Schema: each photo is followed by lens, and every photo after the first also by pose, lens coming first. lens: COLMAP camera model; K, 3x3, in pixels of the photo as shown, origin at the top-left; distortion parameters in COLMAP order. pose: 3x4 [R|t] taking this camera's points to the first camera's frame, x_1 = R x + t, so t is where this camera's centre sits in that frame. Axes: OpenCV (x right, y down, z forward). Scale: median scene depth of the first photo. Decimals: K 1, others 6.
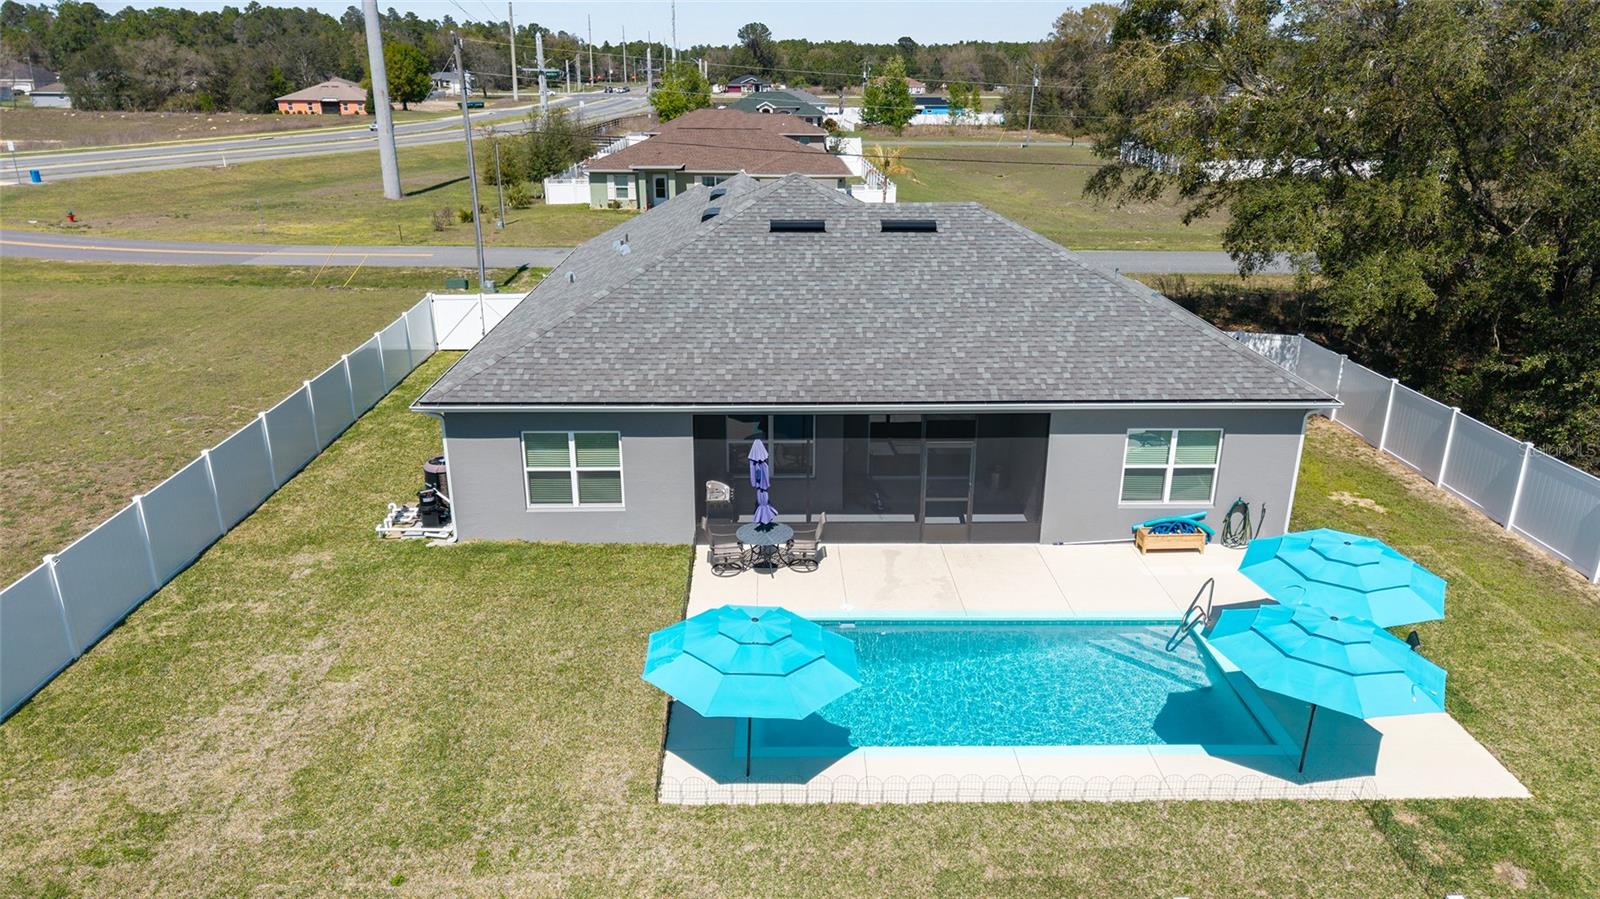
lens RADIAL K [[1070.4, 0, 797.5], [0, 1070.4, 449.7], [0, 0, 1]] dist [0.031754, -0.035919]
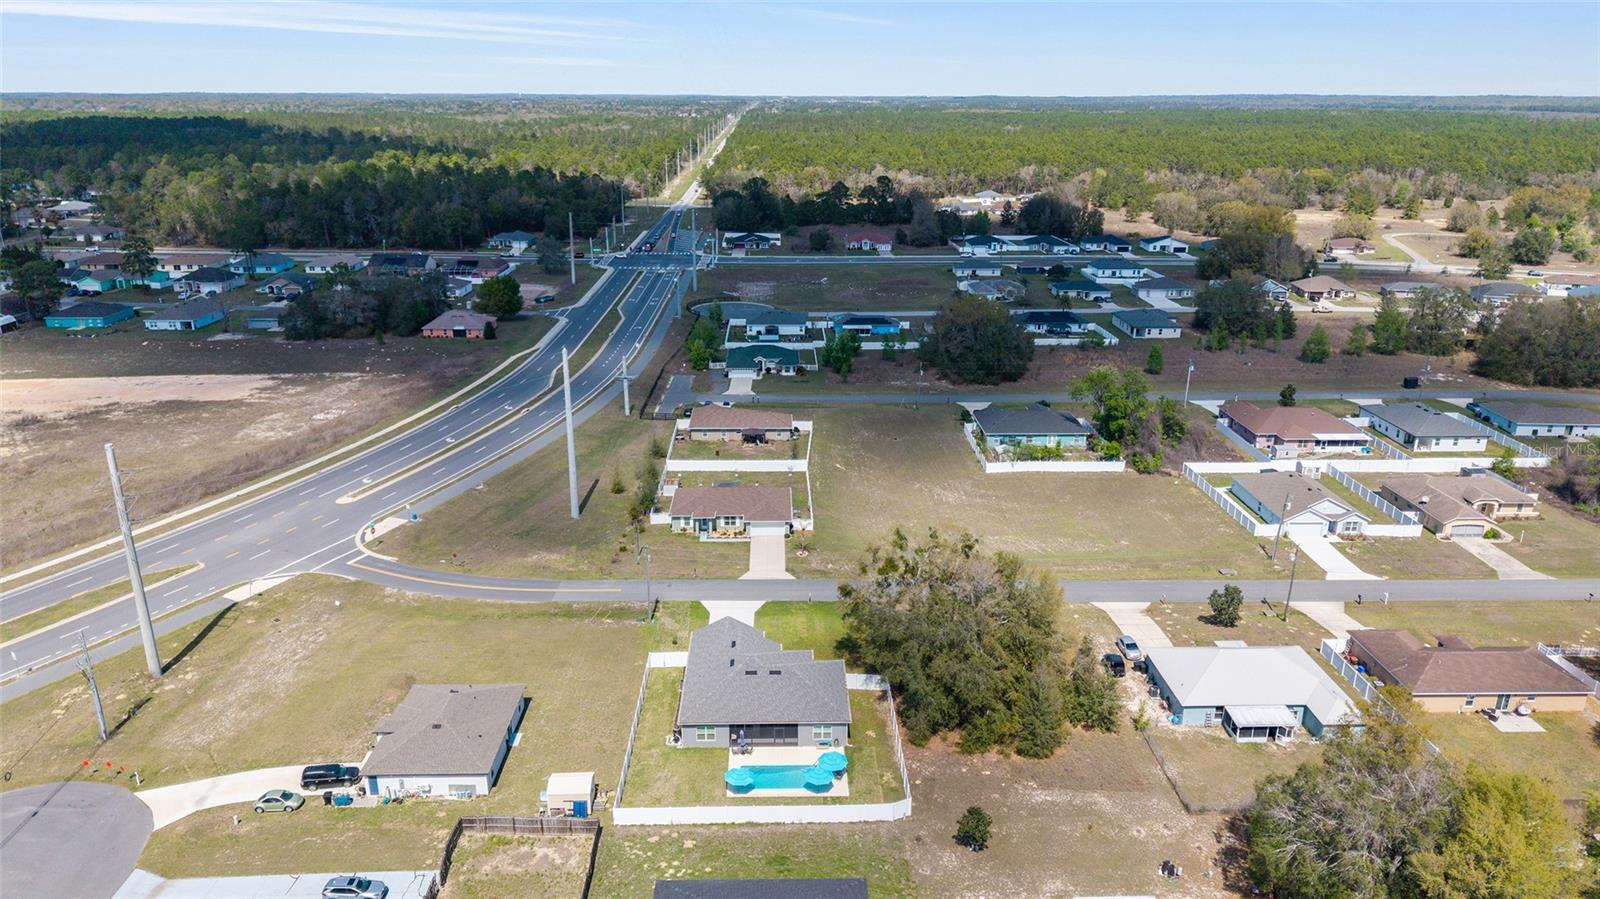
lens RADIAL K [[1070.4, 0, 803.9], [0, 1070.4, 449.2], [0, 0, 1]] dist [0.031754, -0.035919]
pose [[0.999998, -0.001994, -0.000274, 0.260995], [0.001988, 0.999763, -0.021676, -1.206960], [0.000317, 0.021676, 0.999765, -4.094354]]
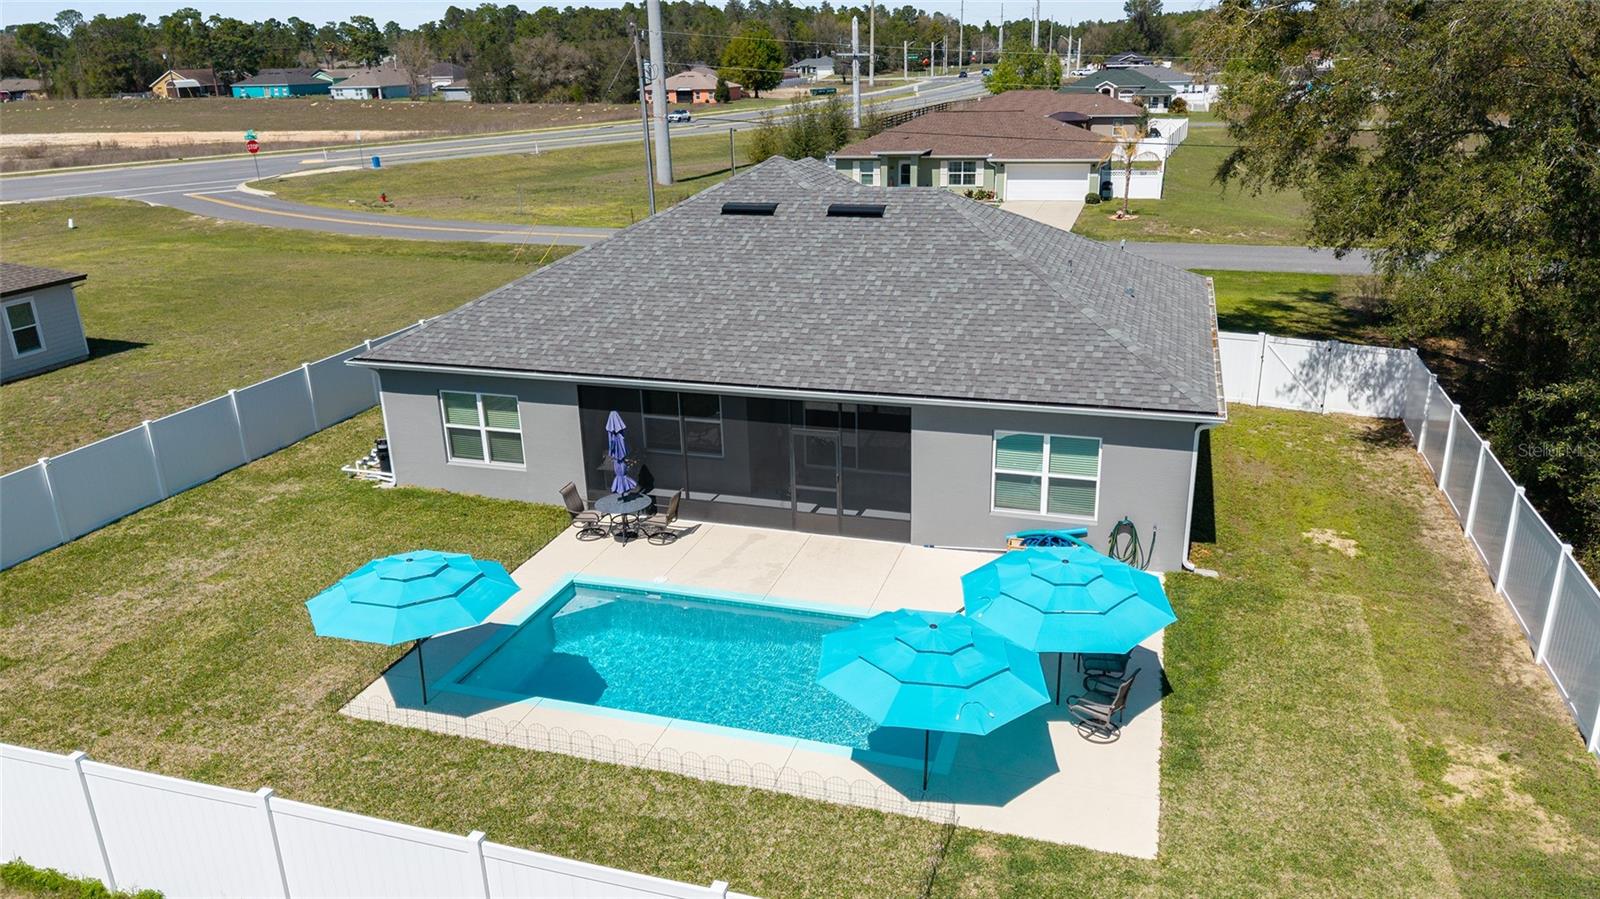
lens RADIAL K [[1134.3, 0, 801.0], [0, 1134.3, 448.6], [0, 0, 1]] dist [0.018643, -0.014691]
pose [[0.944648, 0.081196, -0.317881, 0.451712], [-0.082151, 0.996565, 0.010422, 0.000062], [0.317635, 0.016270, 0.948073, 0.011343]]
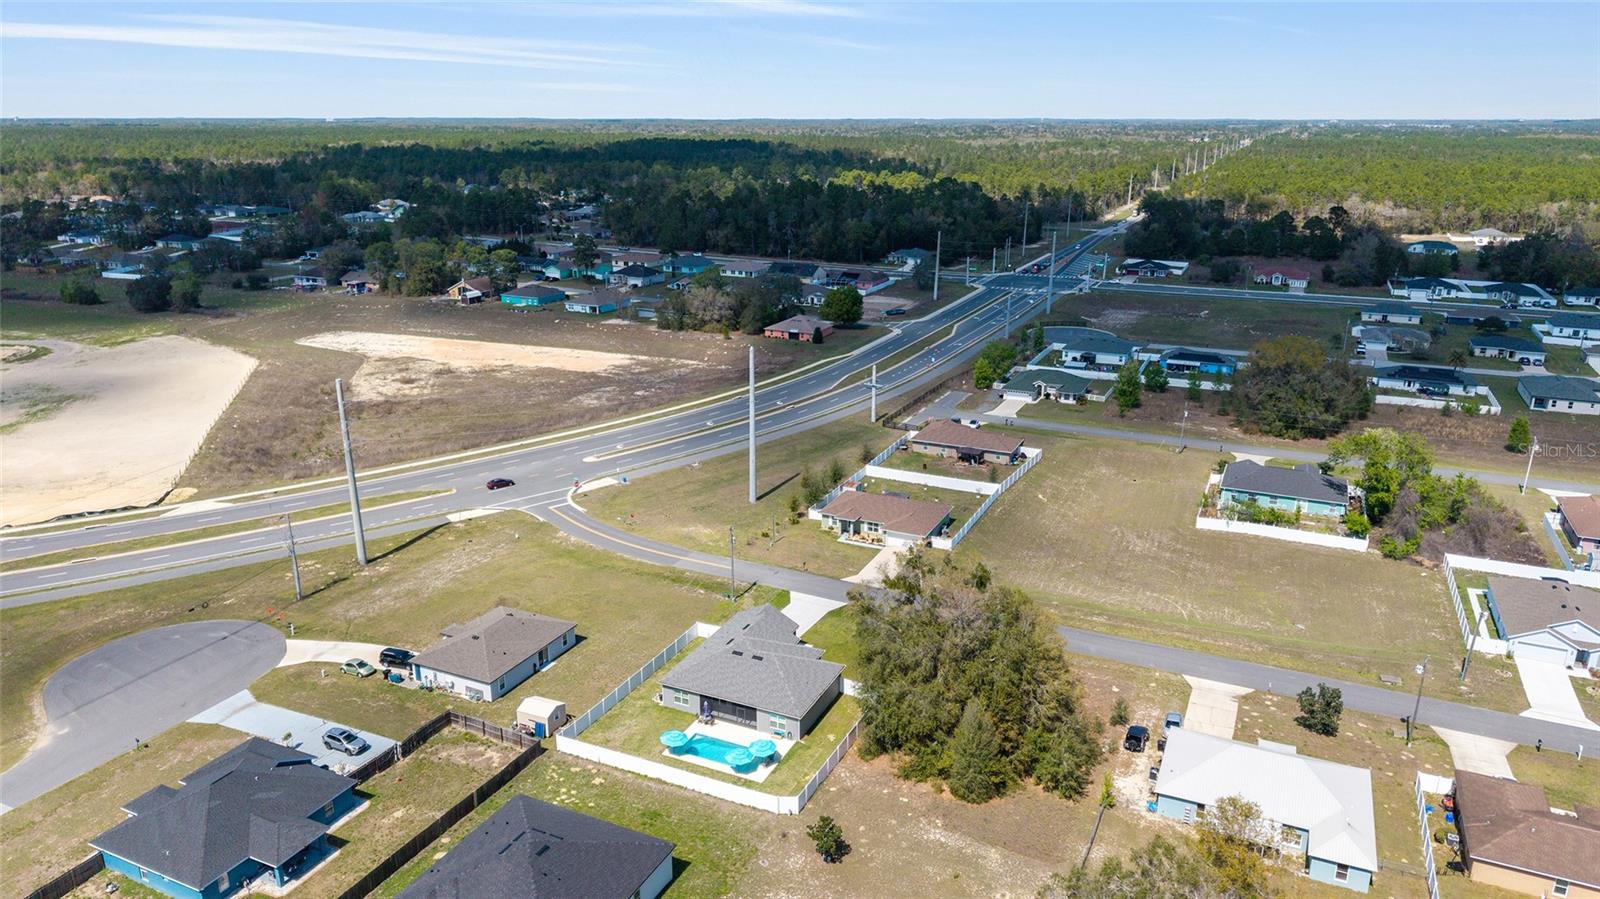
lens RADIAL K [[1070.4, 0, 802.9], [0, 1070.4, 455.6], [0, 0, 1]] dist [0.031754, -0.035919]
pose [[0.895715, 0.129393, -0.425385, 2.517203], [-0.145377, 0.989363, -0.005170, -1.264548], [0.420191, 0.066472, 0.904998, -3.792549]]
